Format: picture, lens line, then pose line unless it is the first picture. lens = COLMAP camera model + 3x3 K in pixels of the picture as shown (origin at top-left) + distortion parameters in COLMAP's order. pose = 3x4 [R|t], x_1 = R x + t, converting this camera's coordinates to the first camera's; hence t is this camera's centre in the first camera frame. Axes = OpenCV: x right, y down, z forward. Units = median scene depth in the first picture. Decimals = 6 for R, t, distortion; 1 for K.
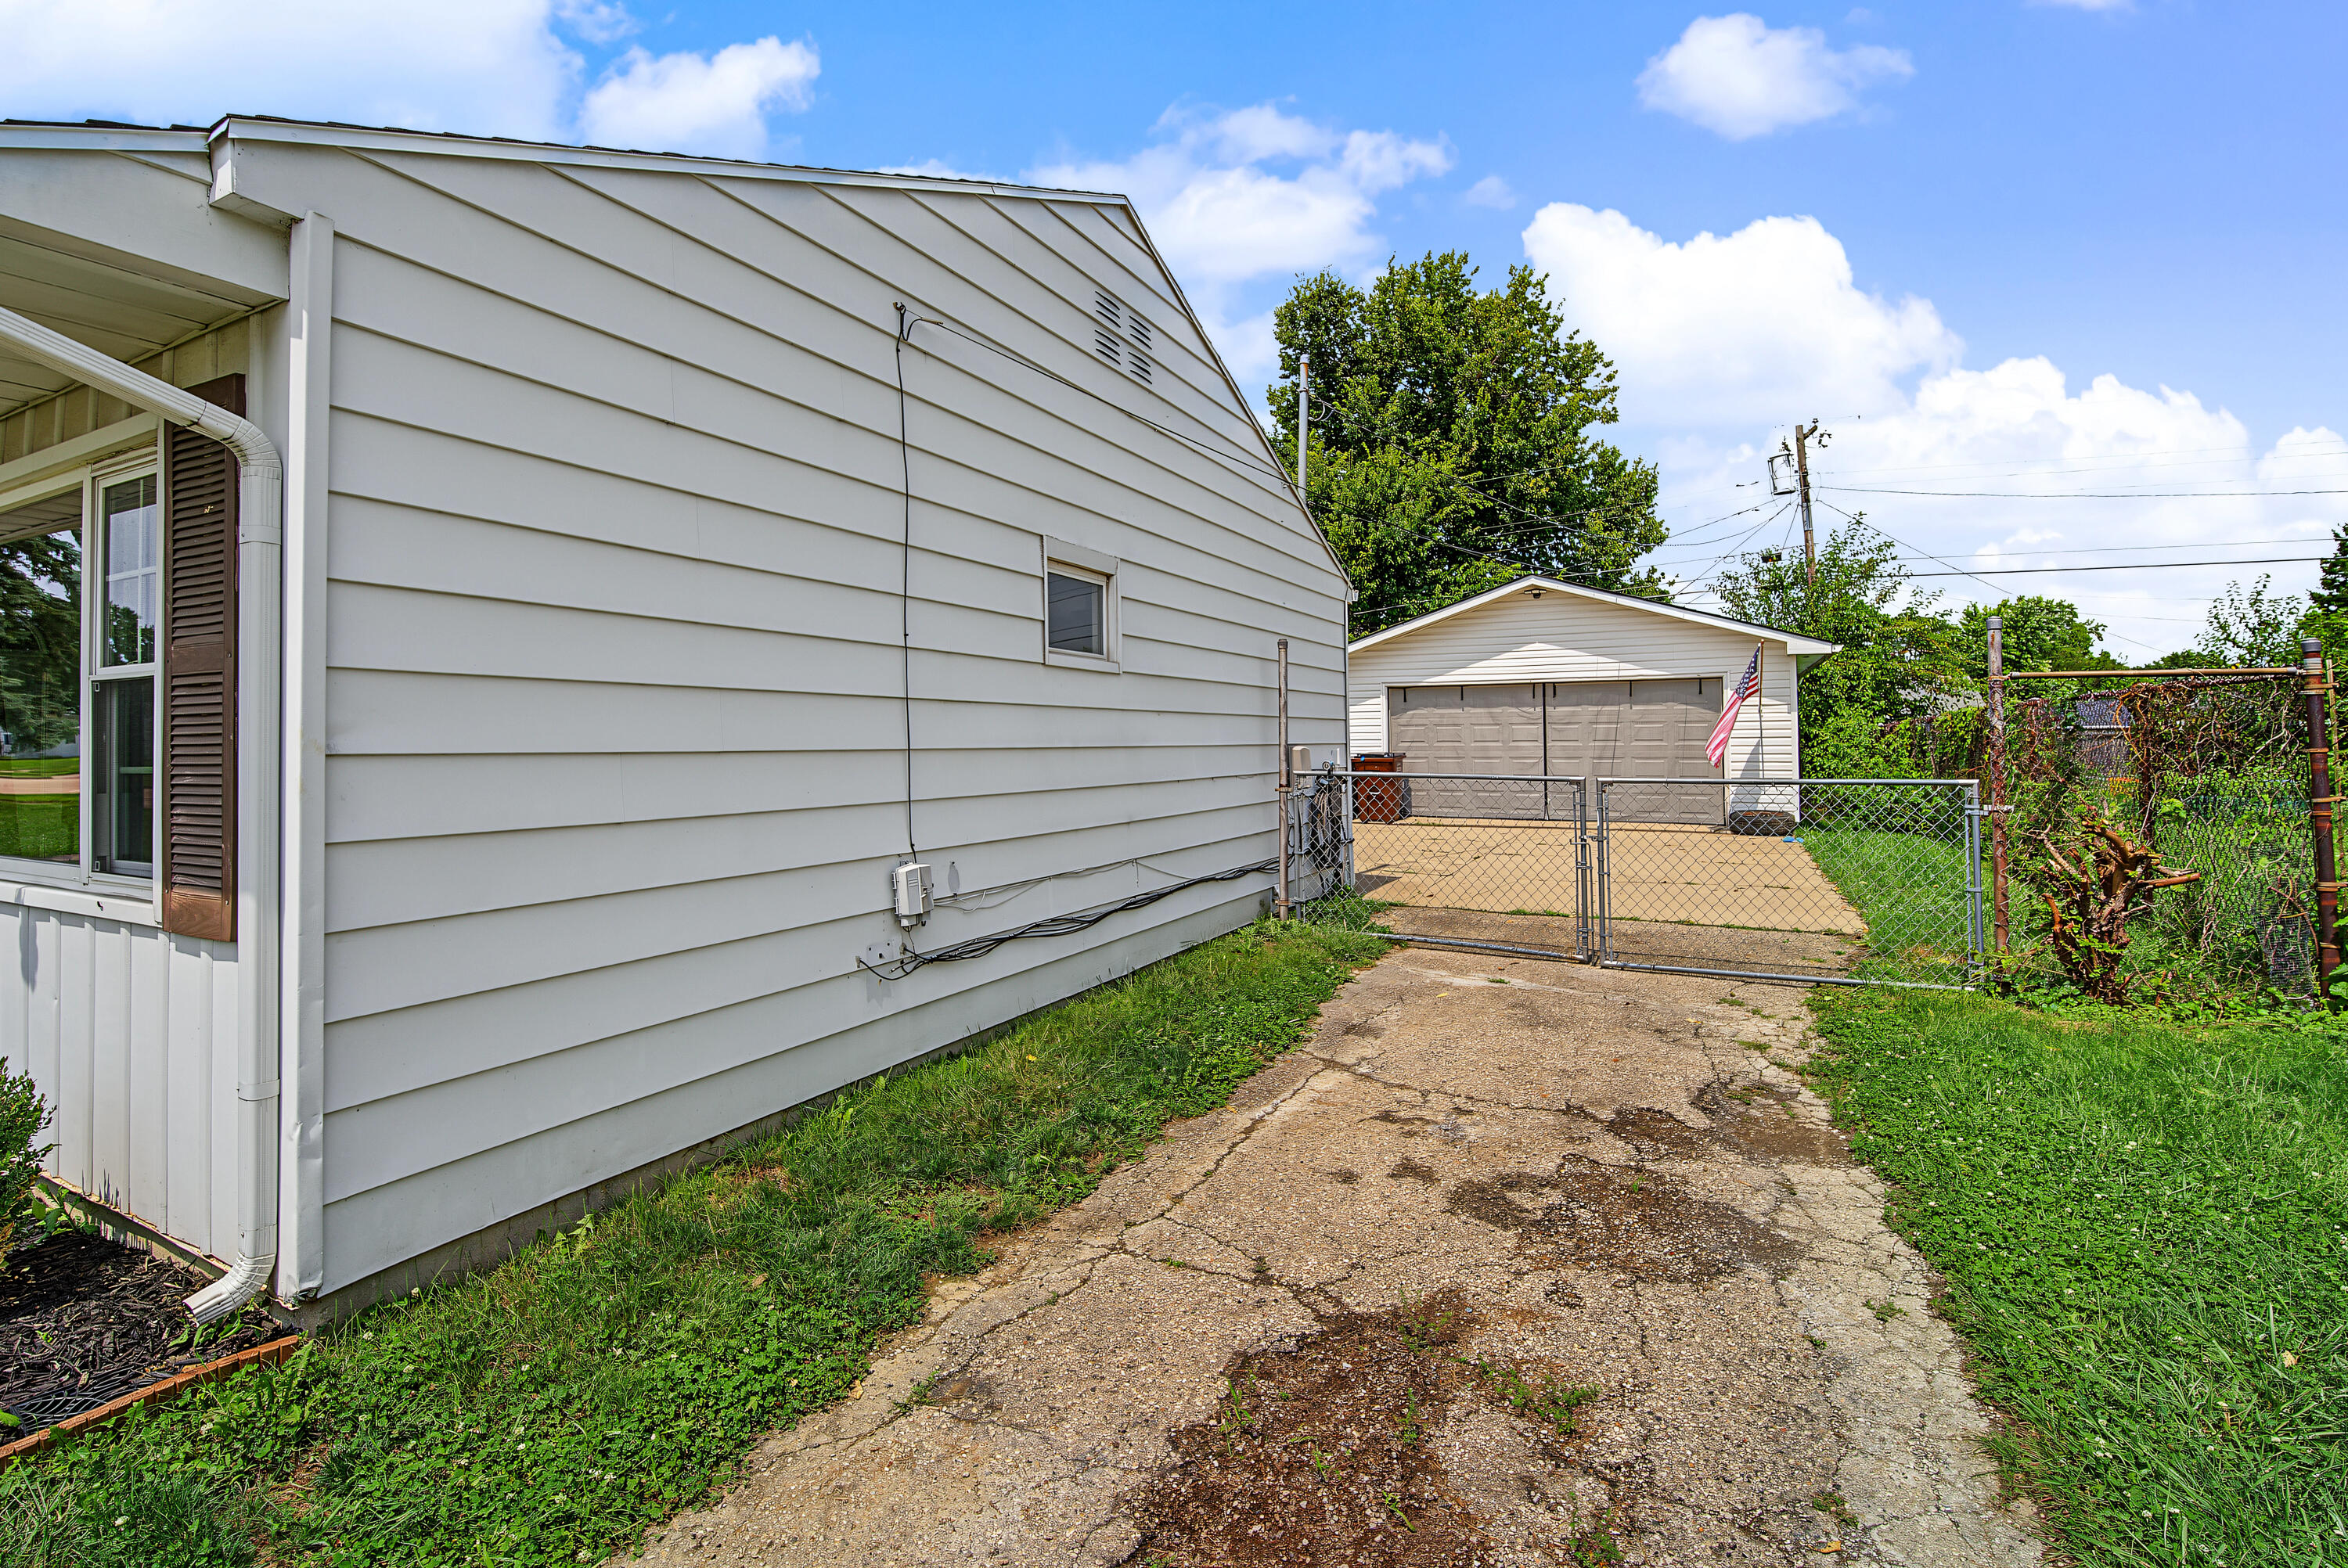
lens RADIAL K [[1033.2, 0, 1176.6], [0, 1033.2, 724.5], [0, 0, 1]] dist [-0.001616, -0.000290]
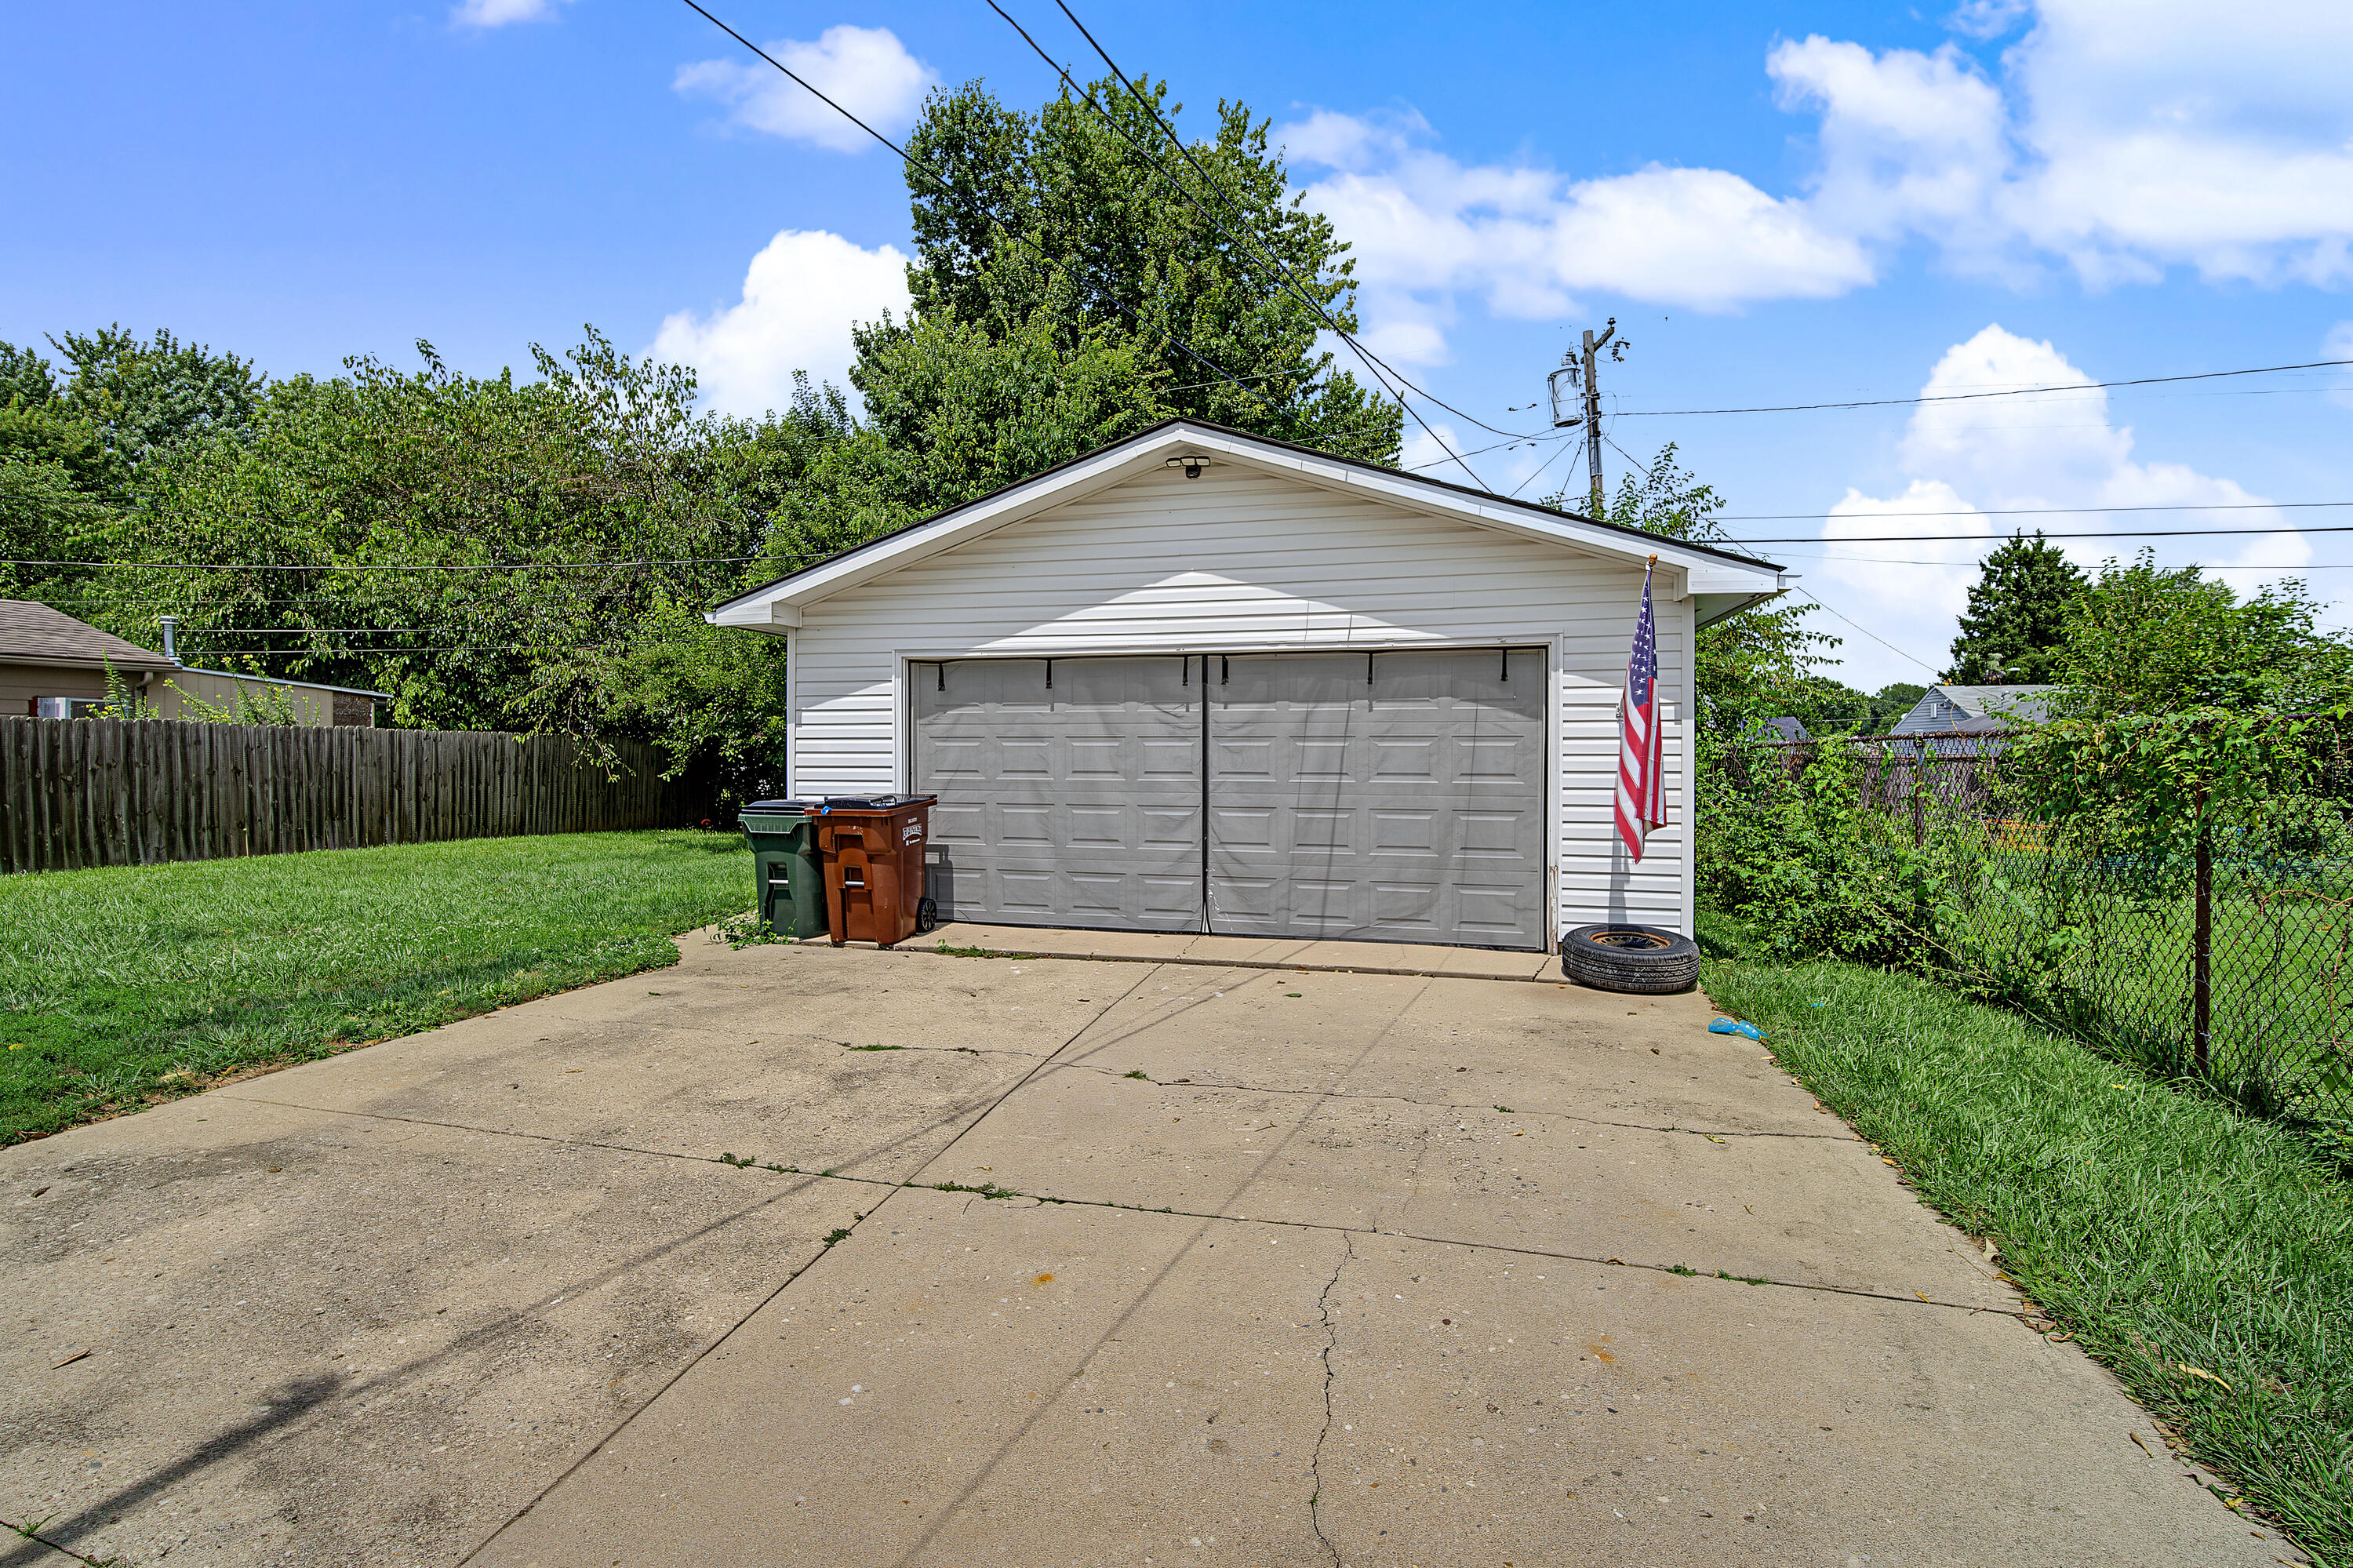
lens RADIAL K [[1042.8, 0, 1168.2], [0, 1042.8, 763.8], [0, 0, 1]] dist [-0.001071, -0.000758]
pose [[0.973674, 0.004488, 0.227903, 0.149681], [-0.011503, 0.999500, 0.029463, -0.001926], [-0.227656, -0.031309, 0.973238, 0.345914]]
